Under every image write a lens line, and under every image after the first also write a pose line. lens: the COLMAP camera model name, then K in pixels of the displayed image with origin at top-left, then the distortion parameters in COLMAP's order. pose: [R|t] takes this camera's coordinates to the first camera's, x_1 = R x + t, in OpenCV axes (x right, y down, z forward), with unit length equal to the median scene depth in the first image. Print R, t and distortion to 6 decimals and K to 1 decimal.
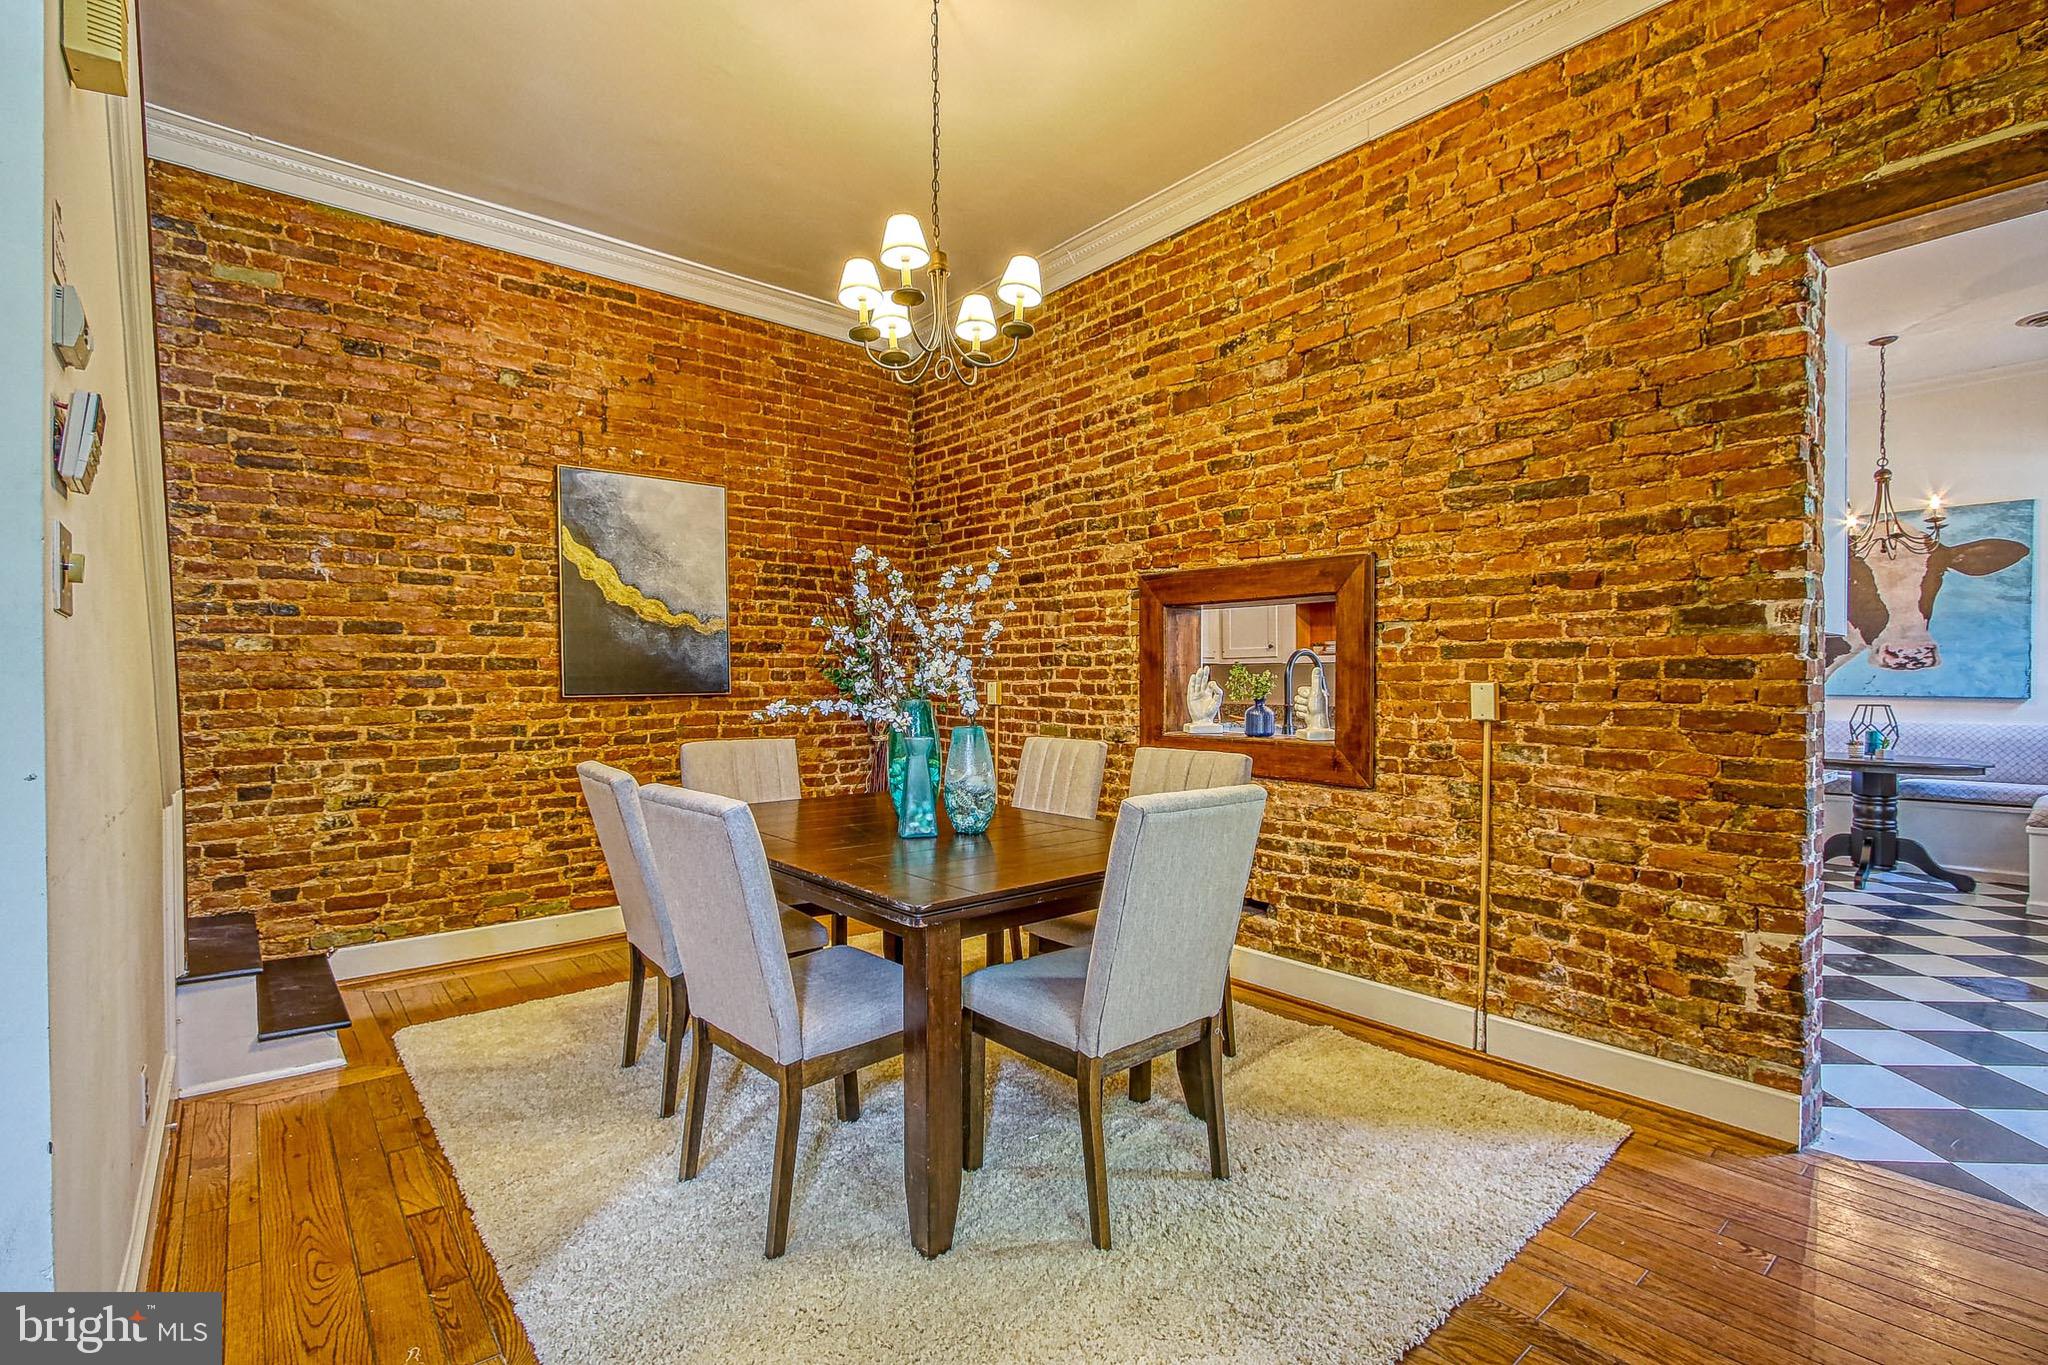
lens RADIAL K [[950.2, 0, 1032.0], [0, 950.2, 688.5], [0, 0, 1]] dist [-0.002029, 0.000287]
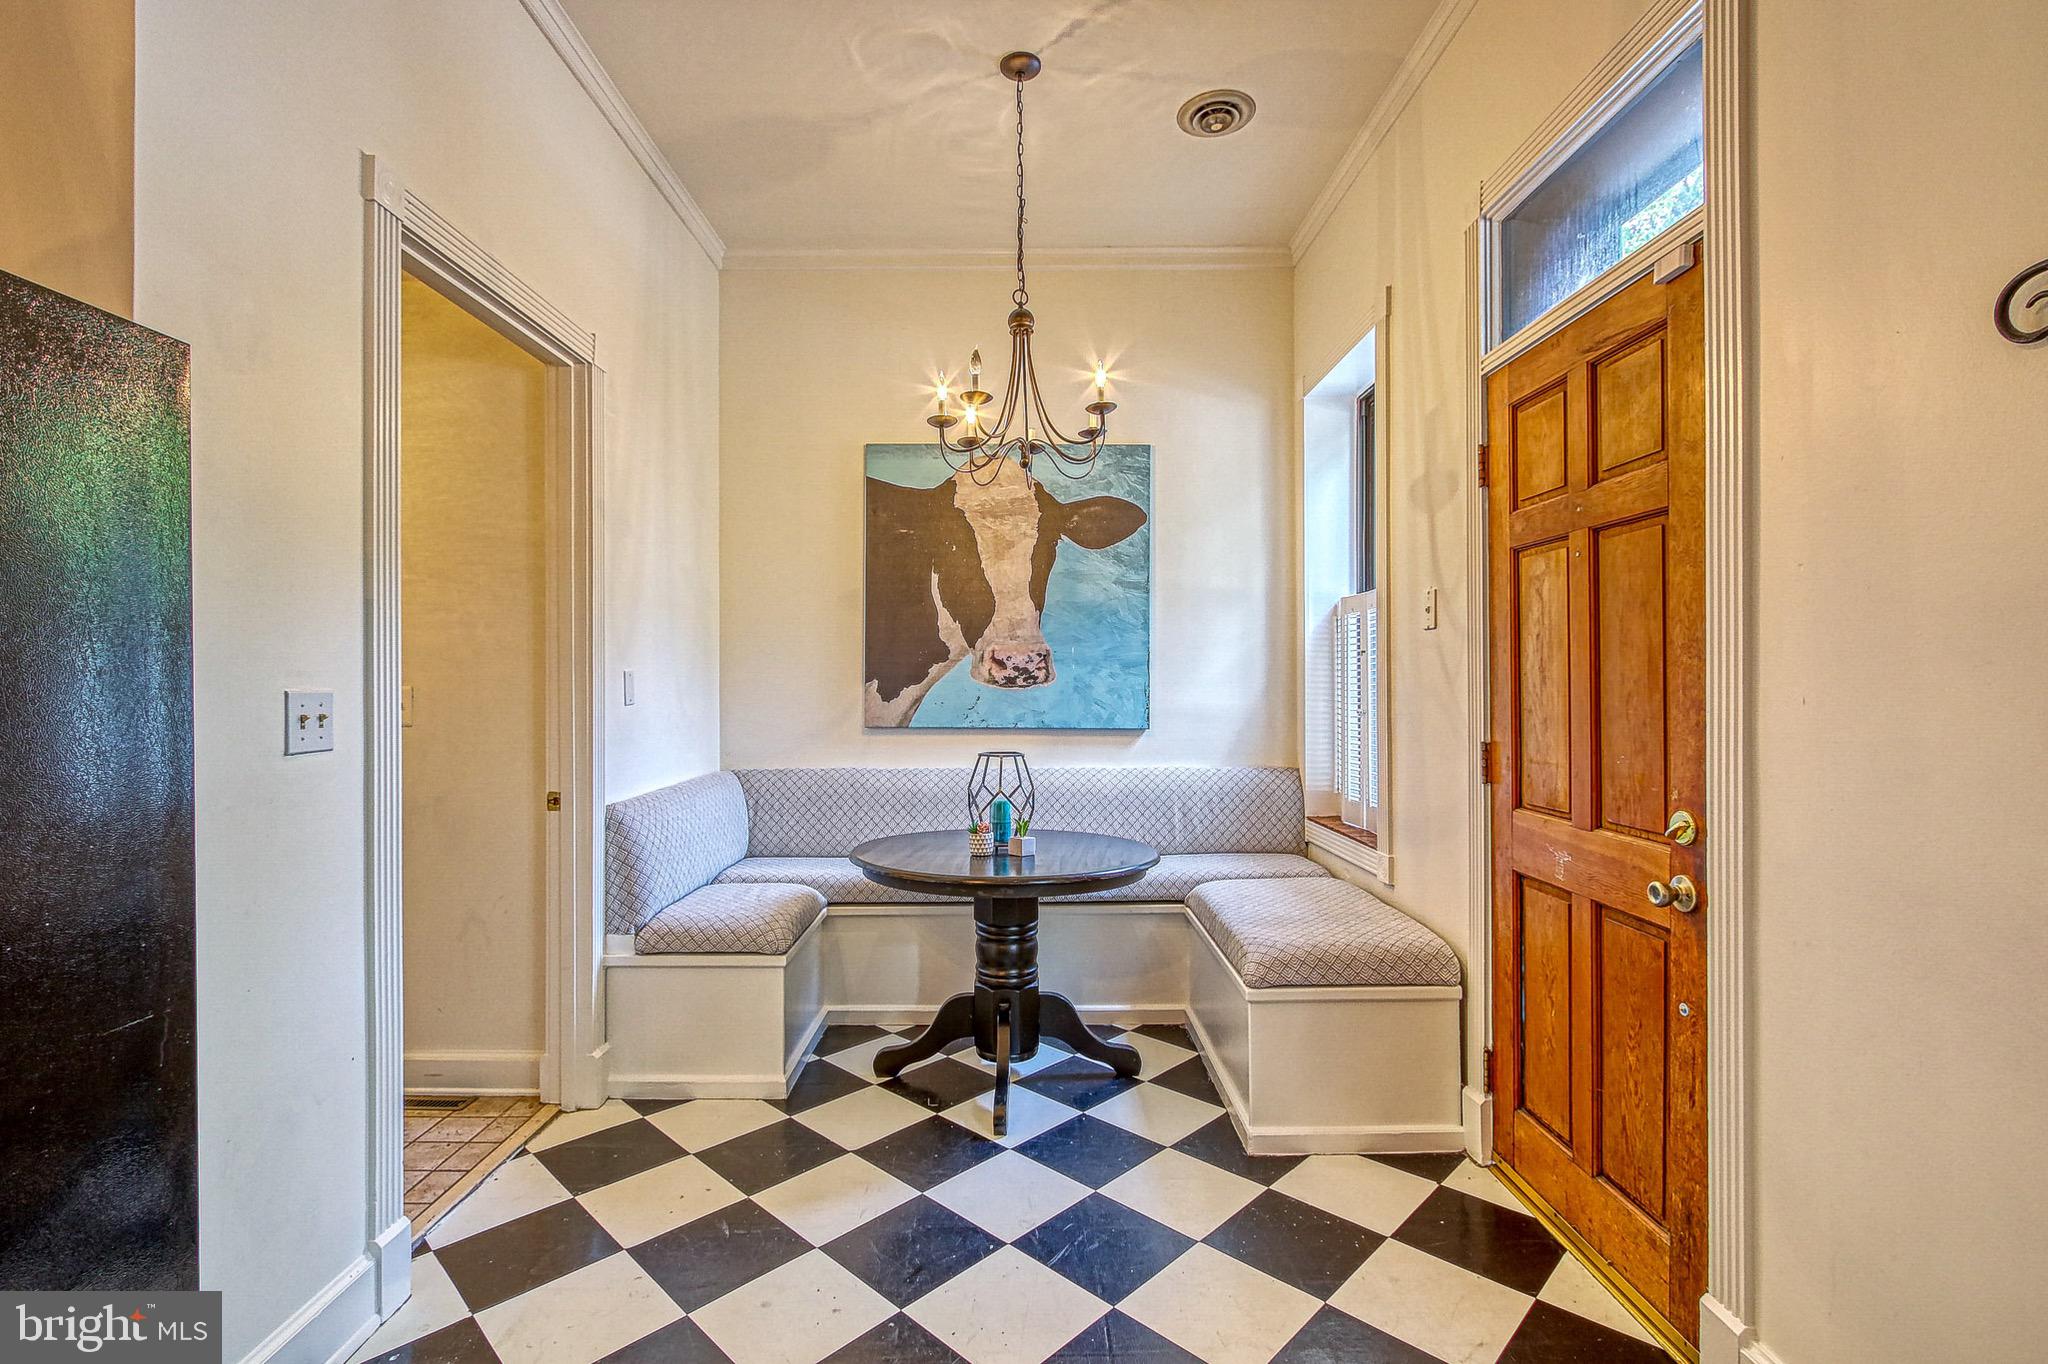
lens RADIAL K [[934.2, 0, 1023.9], [0, 934.2, 684.1], [0, 0, 1]] dist [-0.002128, 0.000643]
pose [[0.655473, 0.001316, 0.755218, 0.471112], [0.007987, 0.999930, -0.008675, -0.017527], [-0.755177, 0.011718, 0.655416, 0.615068]]
